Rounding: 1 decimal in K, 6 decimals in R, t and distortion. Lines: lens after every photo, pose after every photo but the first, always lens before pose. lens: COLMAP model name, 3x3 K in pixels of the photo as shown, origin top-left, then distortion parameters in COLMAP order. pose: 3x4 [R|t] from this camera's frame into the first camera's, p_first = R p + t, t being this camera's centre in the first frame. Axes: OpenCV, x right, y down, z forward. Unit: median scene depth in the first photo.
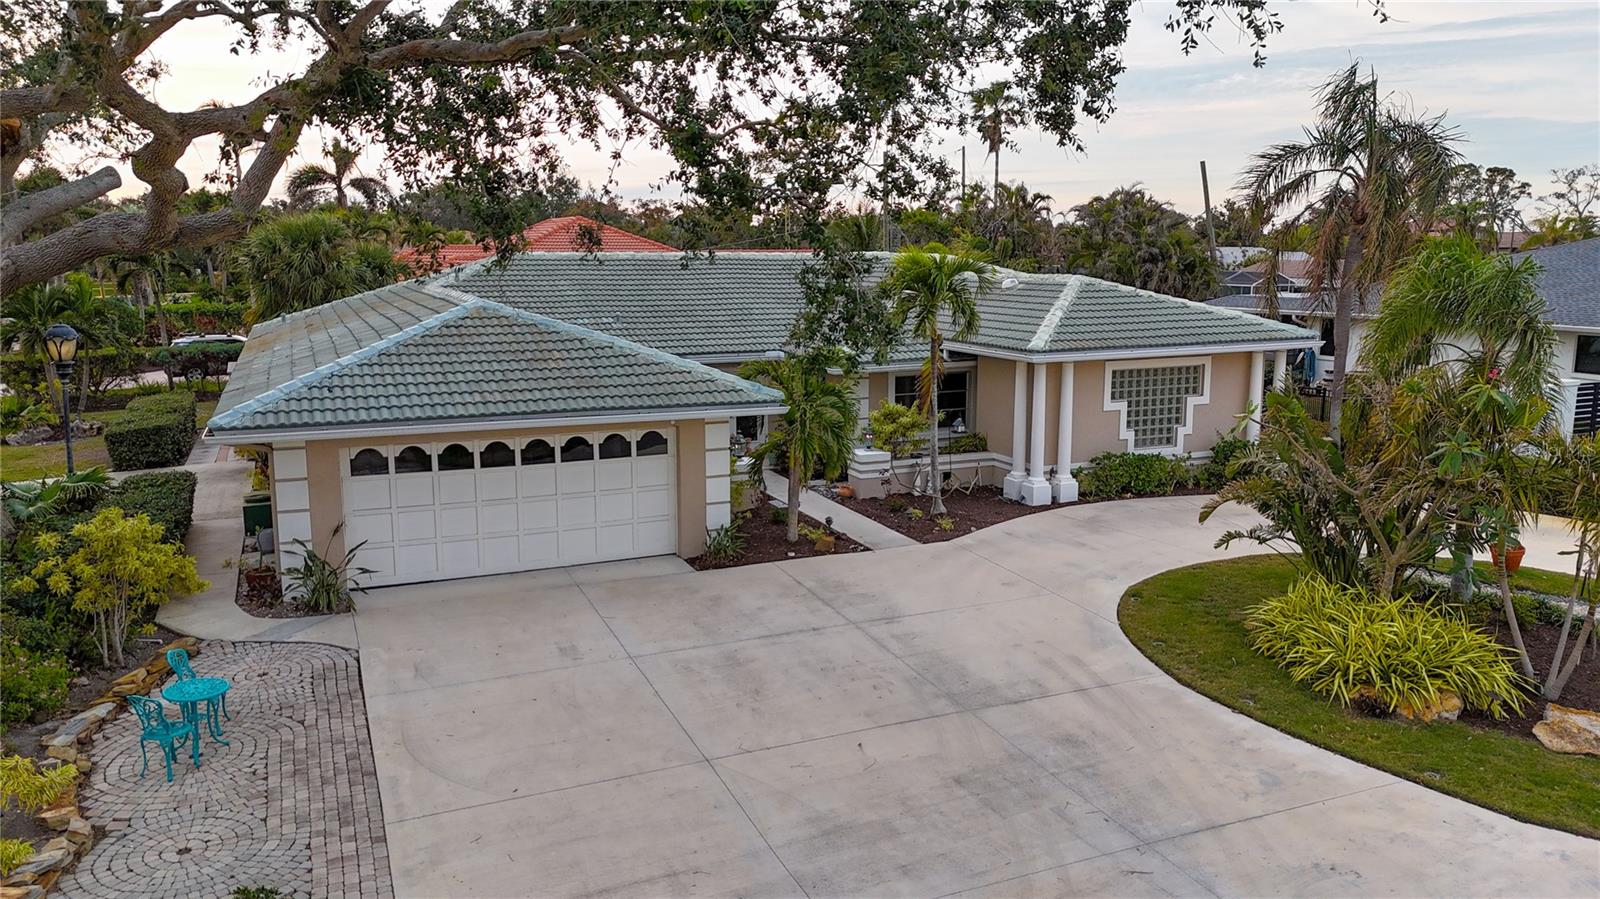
lens RADIAL K [[1175.3, 0, 799.8], [0, 1175.3, 439.0], [0, 0, 1]] dist [0.080823, -0.080175]
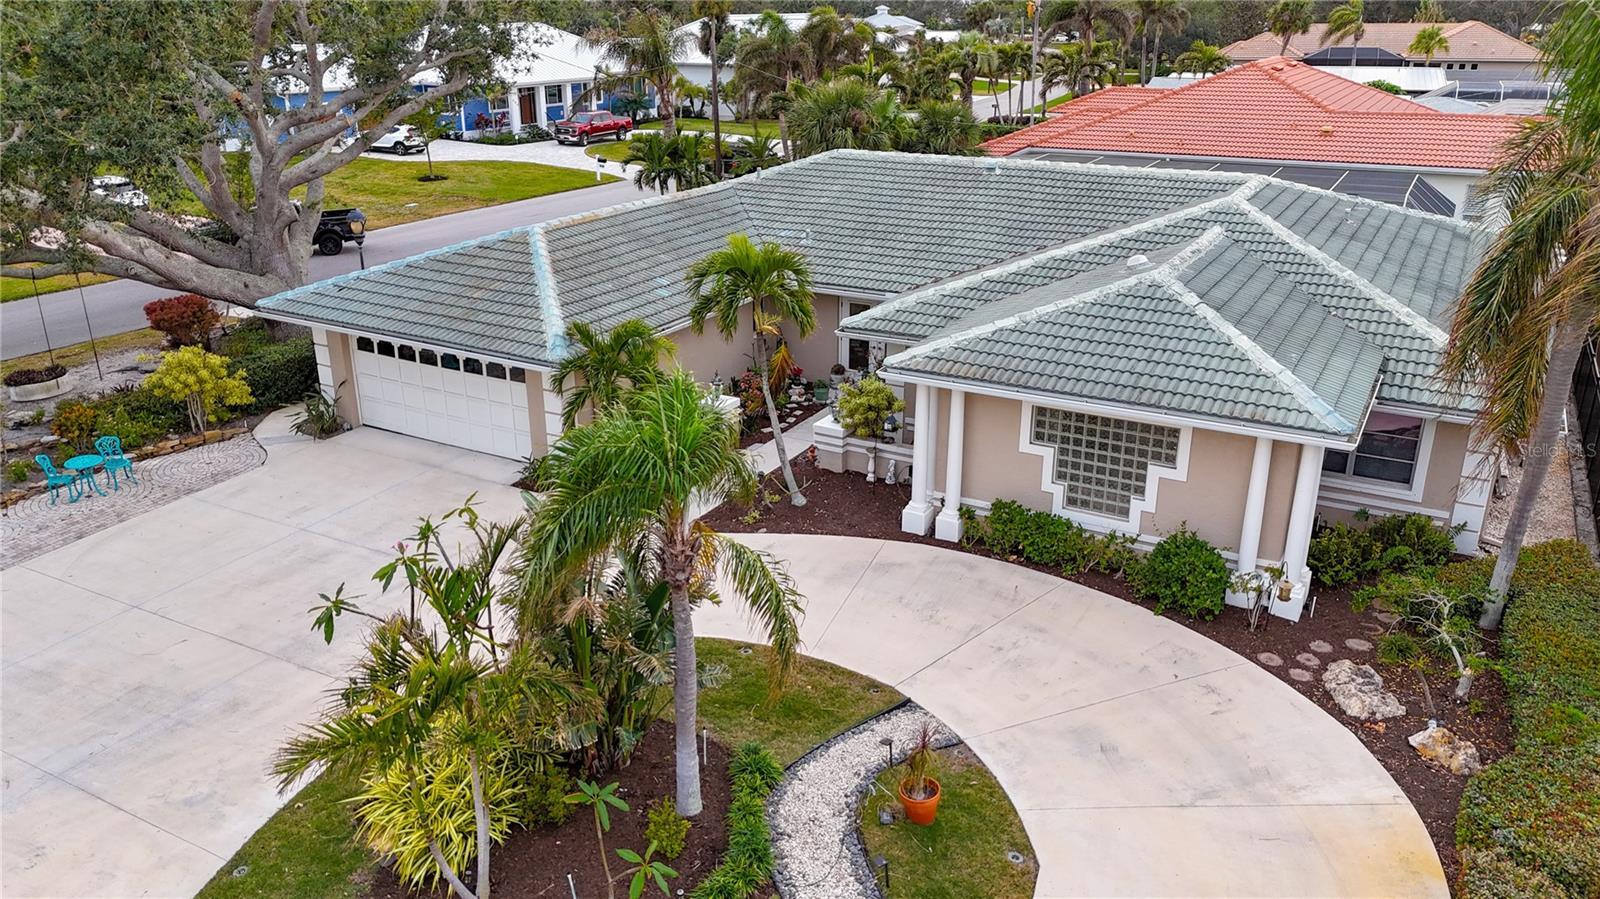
lens RADIAL K [[1170.9, 0, 799.3], [0, 1170.9, 444.3], [0, 0, 1]] dist [0.085197, -0.087465]
pose [[0.607122, 0.279444, -0.743851, 0.982740], [-0.131117, 0.958521, 0.253073, -0.273851], [0.783716, -0.056115, 0.618579, 0.484200]]
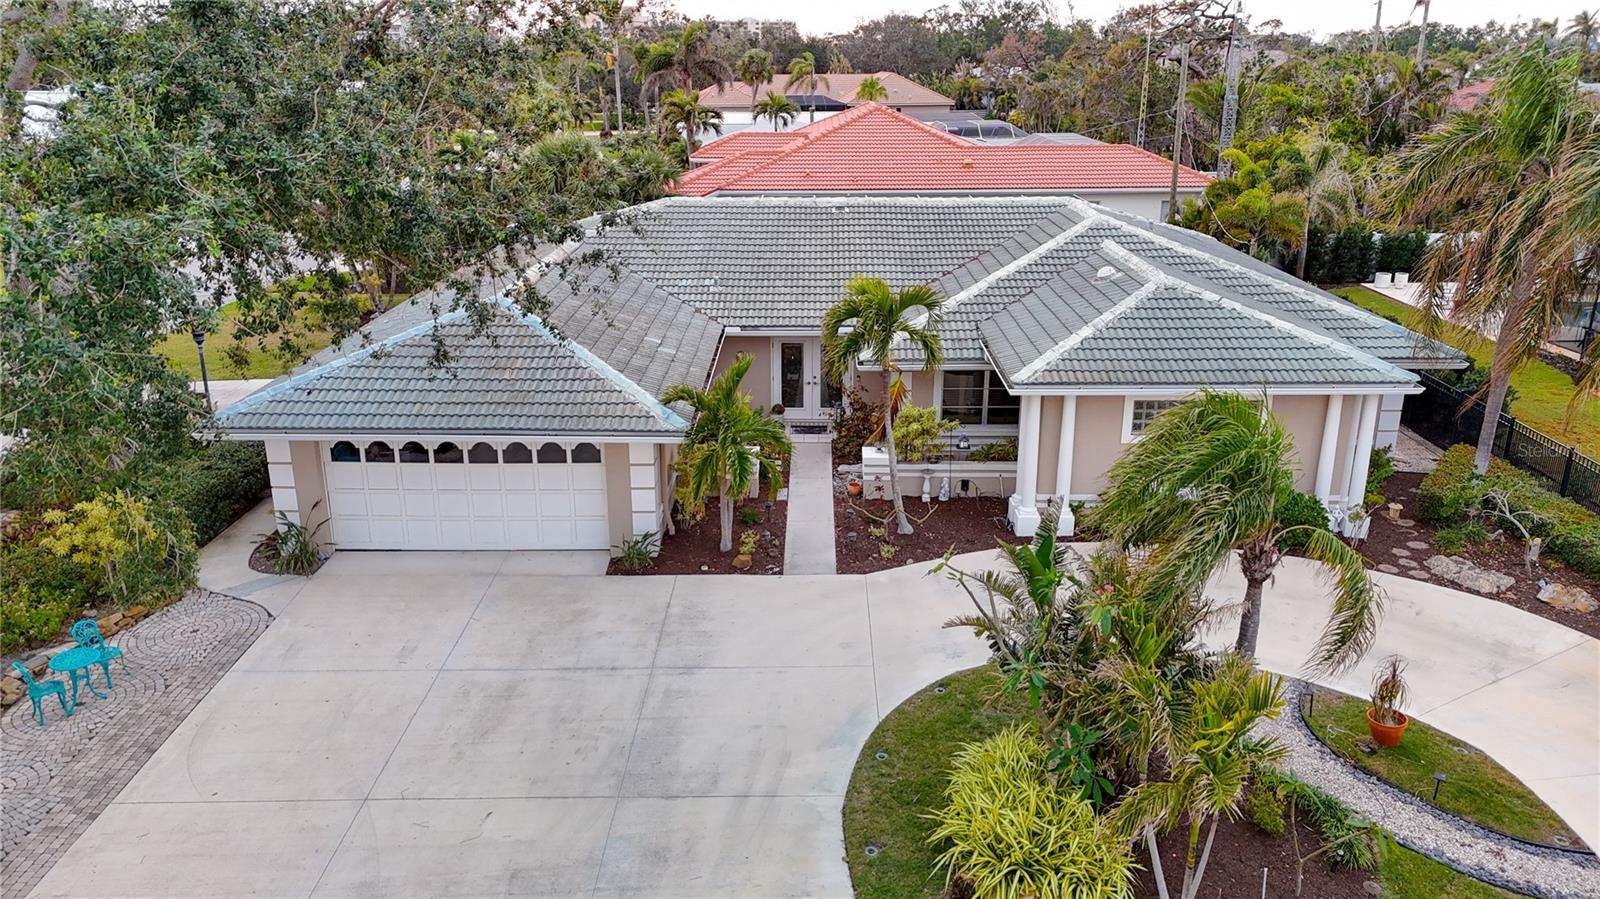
lens RADIAL K [[1170.9, 0, 799.3], [0, 1170.9, 444.3], [0, 0, 1]] dist [0.085197, -0.087465]
pose [[0.915578, 0.127096, -0.381528, 0.484251], [-0.066155, 0.983420, 0.168845, -0.206672], [0.396662, -0.129351, 0.908805, 0.084212]]
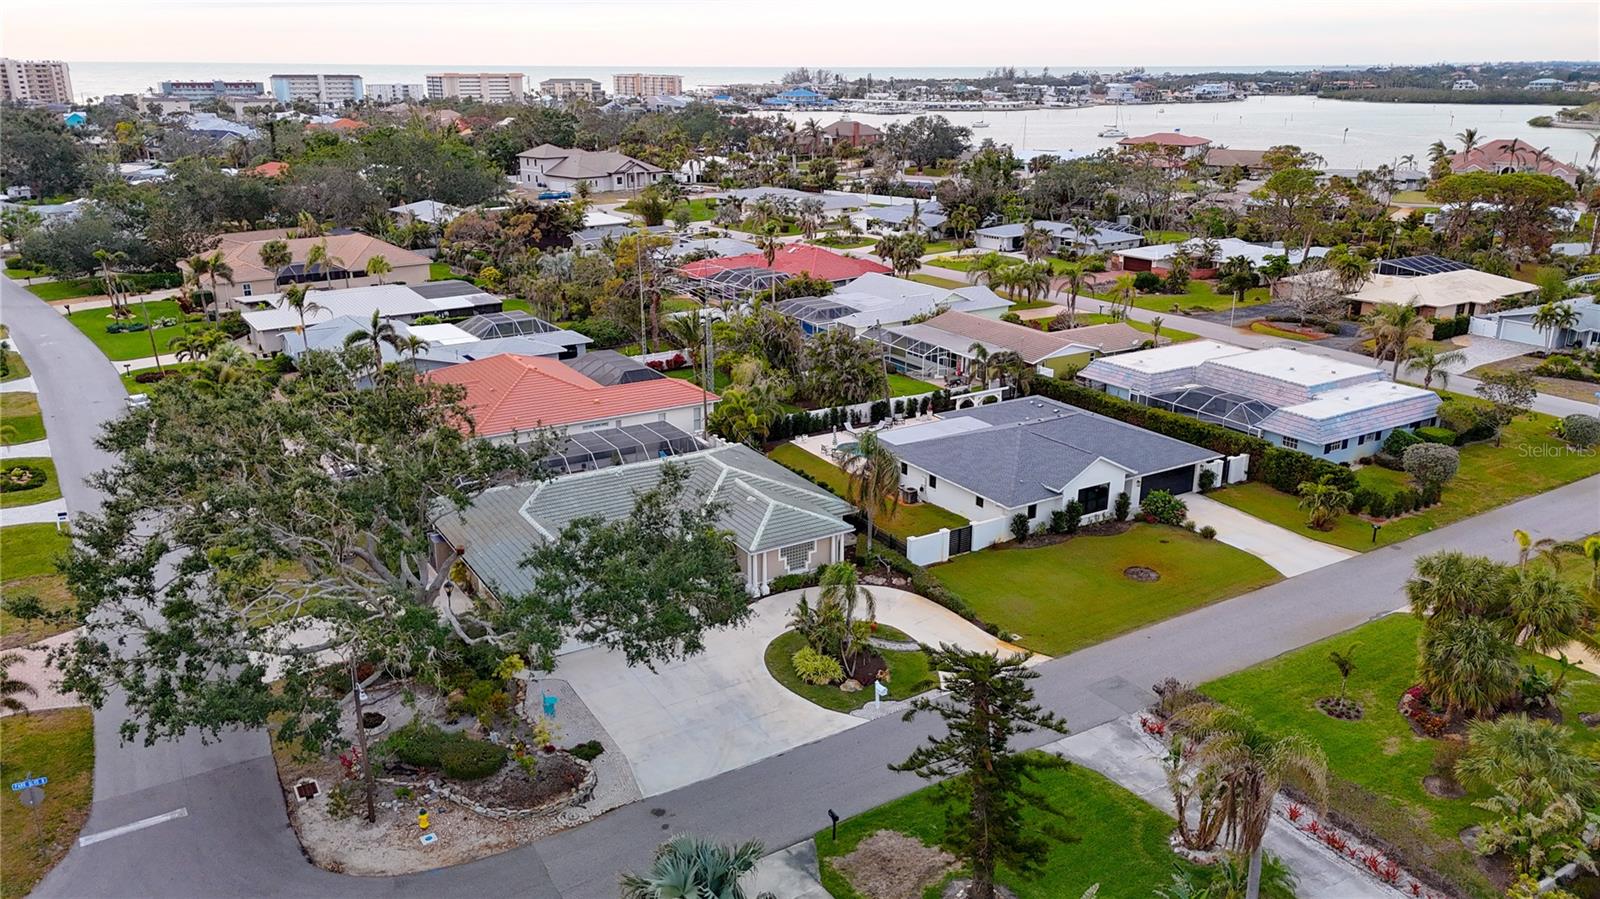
lens RADIAL K [[1170.9, 0, 799.3], [0, 1170.9, 444.3], [0, 0, 1]] dist [0.085197, -0.087465]
pose [[0.989618, -0.040483, 0.137901, -0.096338], [0.019761, 0.988724, 0.148440, -0.937652], [-0.142356, -0.144174, 0.979259, -2.272407]]
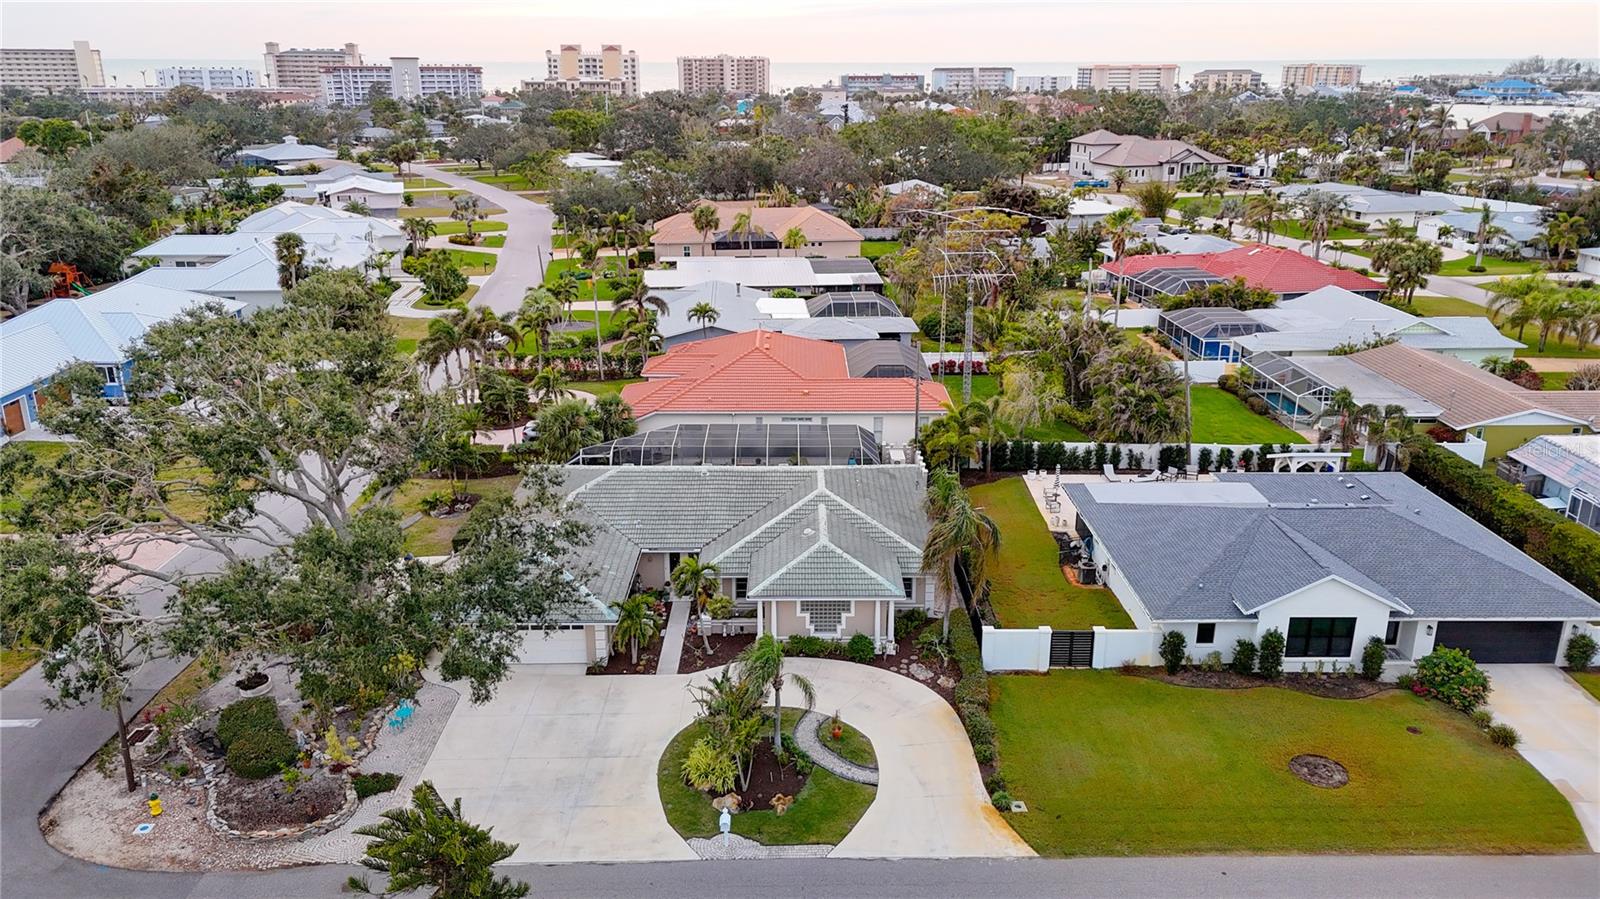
lens RADIAL K [[1175.3, 0, 799.8], [0, 1175.3, 439.0], [0, 0, 1]] dist [0.080823, -0.080175]
pose [[0.921261, 0.121044, -0.369631, 1.351449], [-0.065892, 0.985176, 0.158389, -0.917846], [0.383323, -0.121562, 0.915580, -1.308363]]
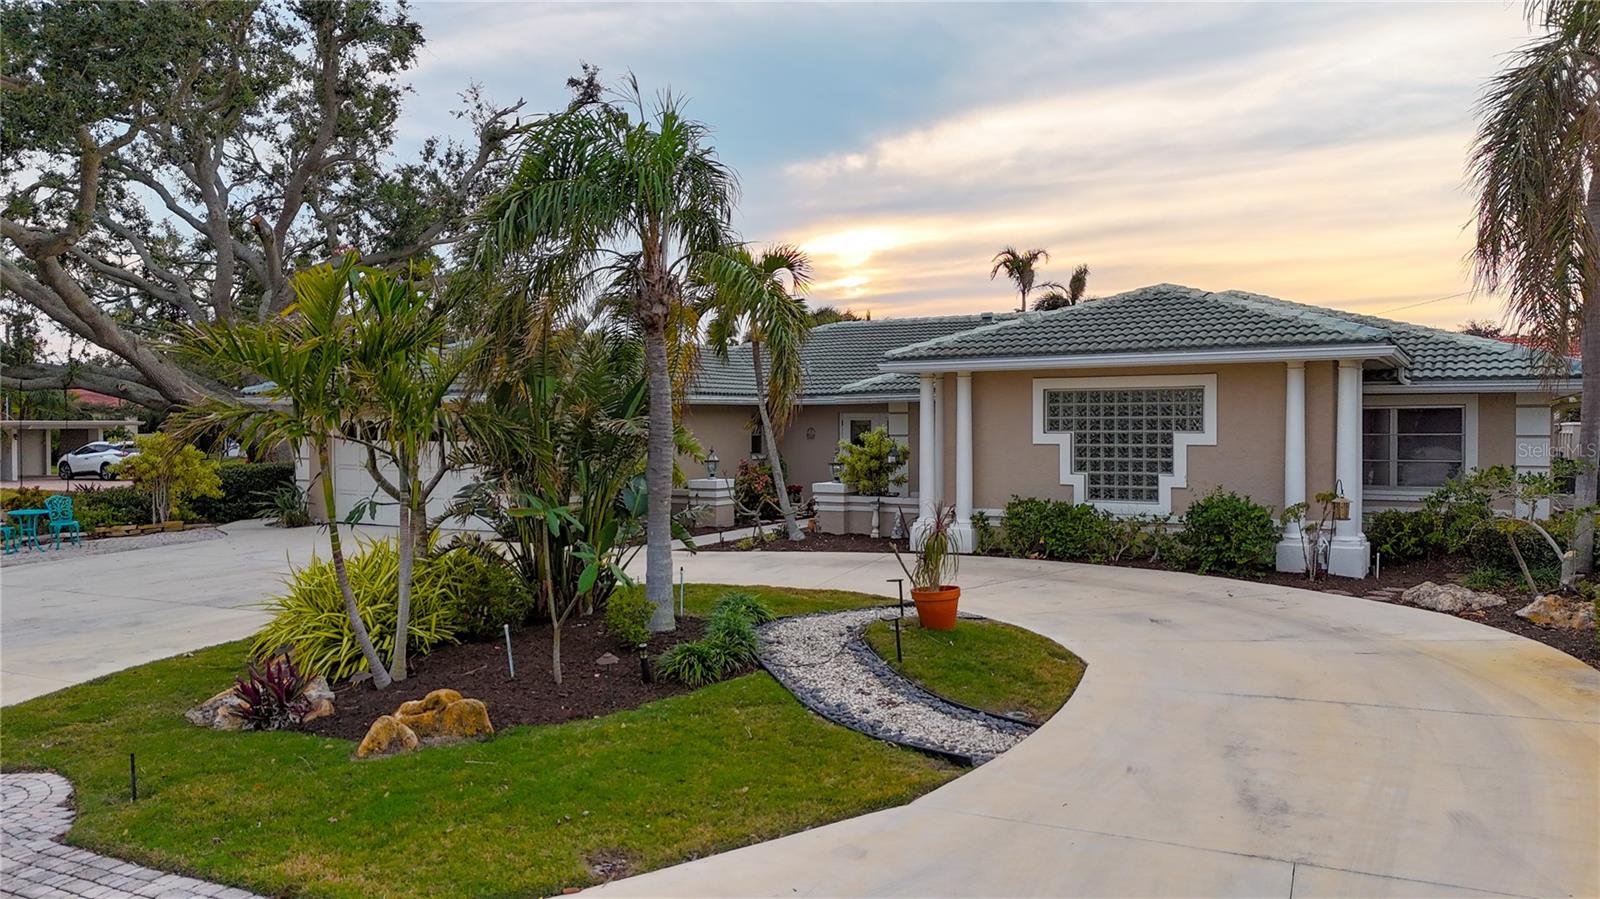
lens RADIAL K [[1170.9, 0, 799.3], [0, 1170.9, 444.3], [0, 0, 1]] dist [0.085197, -0.087465]
pose [[0.604524, 0.015805, -0.796430, 0.982966], [-0.127028, 0.988922, -0.076795, 0.068580], [0.786393, 0.147593, 0.599835, 0.548411]]
